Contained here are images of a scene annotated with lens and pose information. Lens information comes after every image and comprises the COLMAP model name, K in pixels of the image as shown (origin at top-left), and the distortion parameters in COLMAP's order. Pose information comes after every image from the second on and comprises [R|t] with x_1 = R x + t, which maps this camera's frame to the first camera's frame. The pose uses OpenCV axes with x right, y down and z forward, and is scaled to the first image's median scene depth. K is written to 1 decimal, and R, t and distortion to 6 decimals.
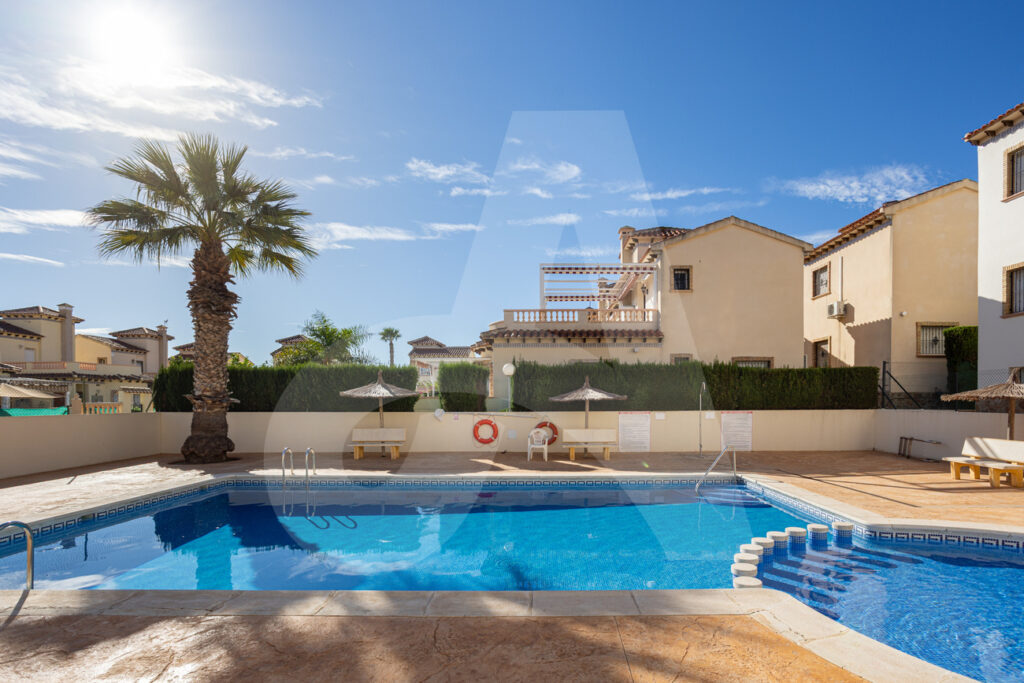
lens RADIAL K [[536.1, 0, 512.1], [0, 536.1, 390.8], [0, 0, 1]] dist [-0.053939, 0.030400]
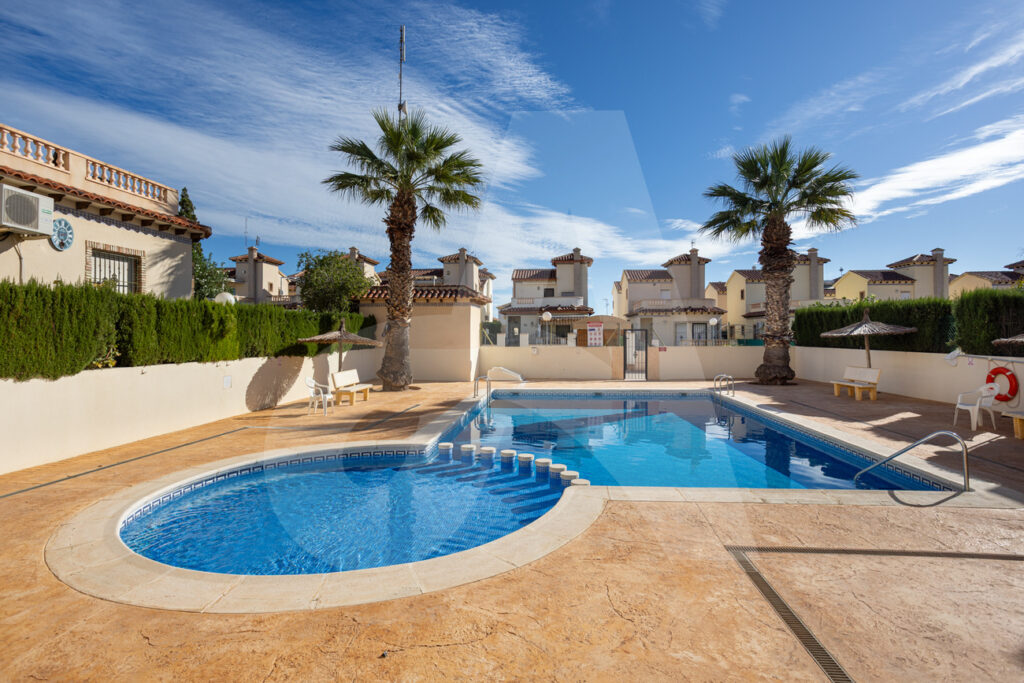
lens RADIAL K [[516.4, 0, 516.5], [0, 516.4, 339.5], [0, 0, 1]] dist [-0.051836, 0.027304]
pose [[-0.073127, 0.008873, -0.997283, 0.303777], [0.025635, 0.999647, 0.007014, -0.001933], [0.996993, -0.025052, -0.073329, 0.188794]]
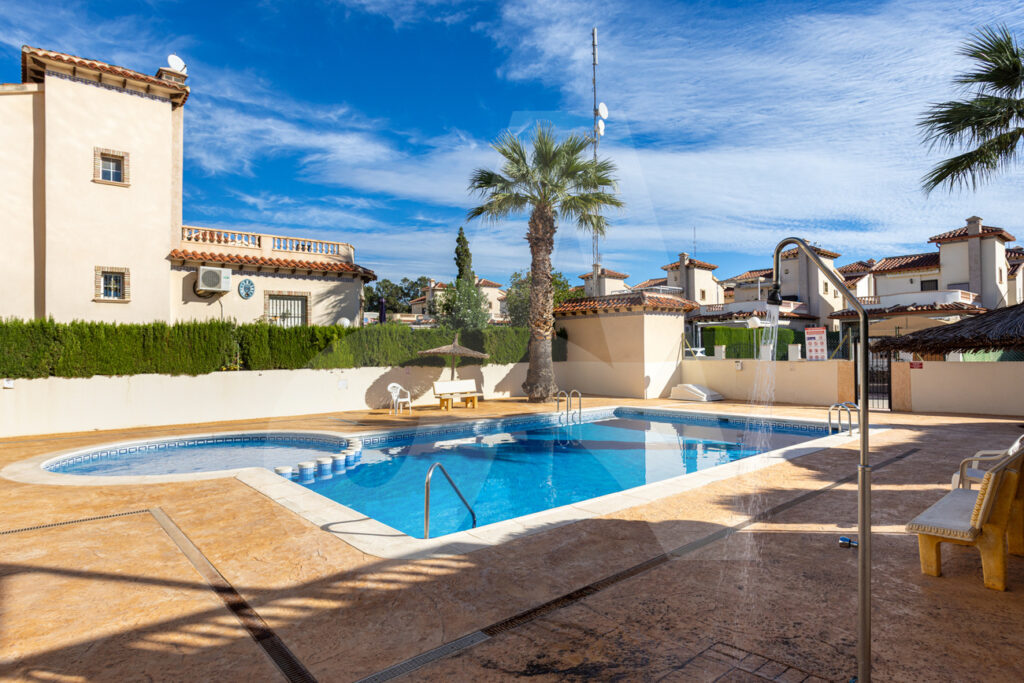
lens RADIAL K [[607.8, 0, 570.4], [0, 607.8, 341.4], [0, 0, 1]] dist [-0.029711, 0.000183]
pose [[-0.716839, -0.000283, -0.697238, 0.223468], [0.025450, 0.999323, -0.026570, 0.004069], [0.696774, -0.036791, -0.716347, 0.472808]]
